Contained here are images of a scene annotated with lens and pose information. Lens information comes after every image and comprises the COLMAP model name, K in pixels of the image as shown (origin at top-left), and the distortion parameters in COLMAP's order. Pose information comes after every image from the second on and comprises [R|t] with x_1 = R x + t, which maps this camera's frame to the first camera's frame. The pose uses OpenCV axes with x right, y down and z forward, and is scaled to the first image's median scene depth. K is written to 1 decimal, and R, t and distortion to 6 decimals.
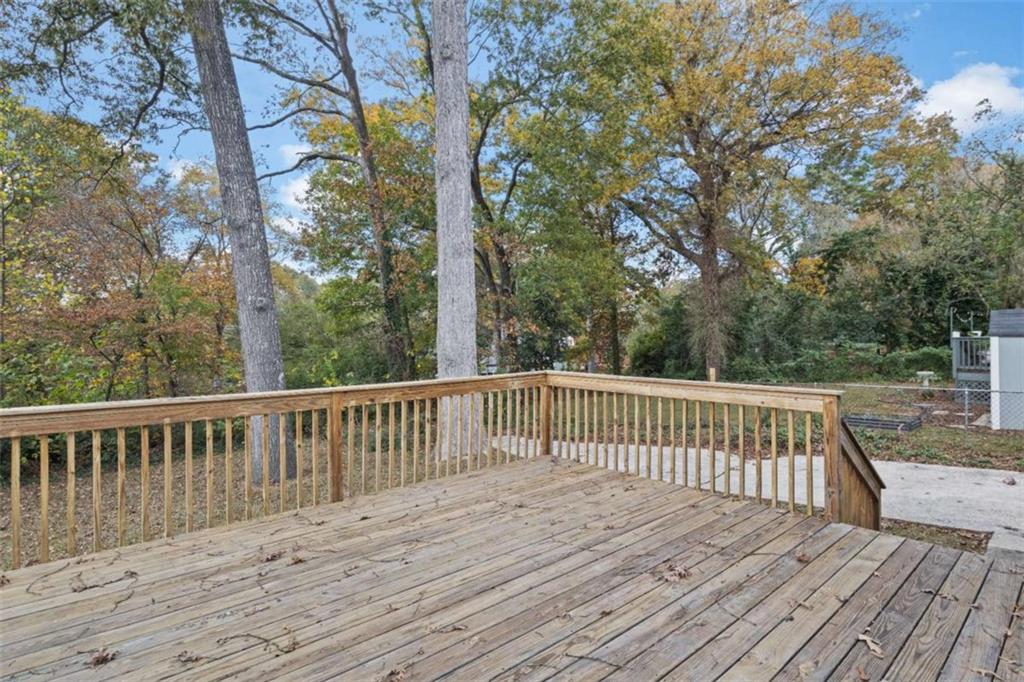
lens RADIAL K [[515.7, 0, 511.0], [0, 515.7, 339.3], [0, 0, 1]] dist [-0.001136, -0.000220]
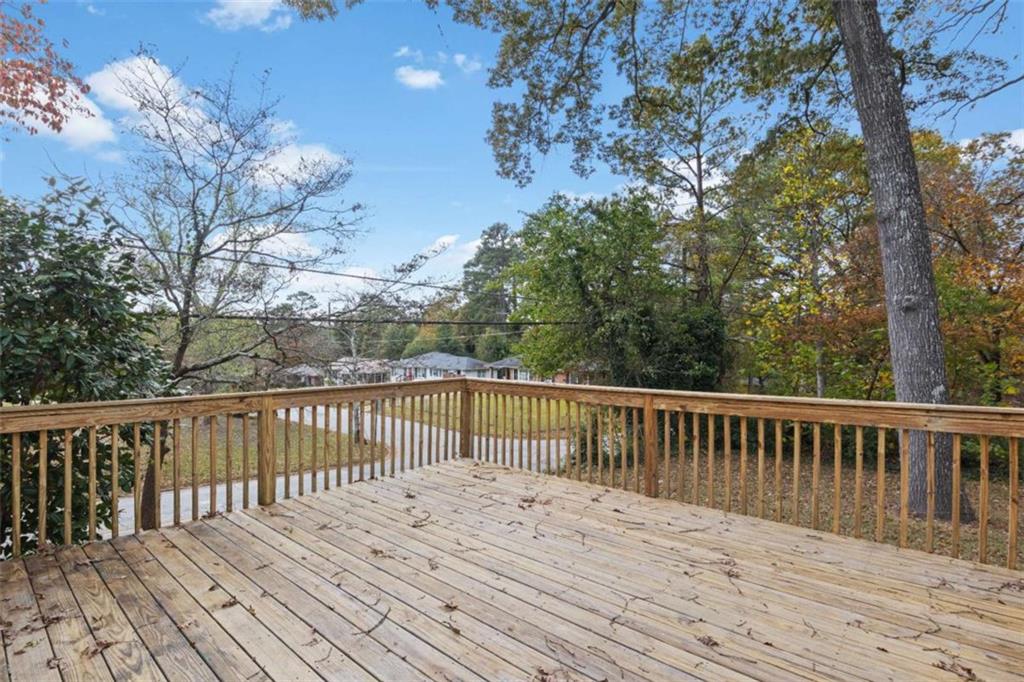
lens RADIAL K [[515.7, 0, 509.4], [0, 515.7, 339.3], [0, 0, 1]] dist [-0.001136, -0.000220]
pose [[0.111687, -0.008368, -0.993708, 0.804927], [-0.001323, 0.999962, -0.008569, -0.001216], [0.993743, 0.002272, 0.111672, 0.691389]]
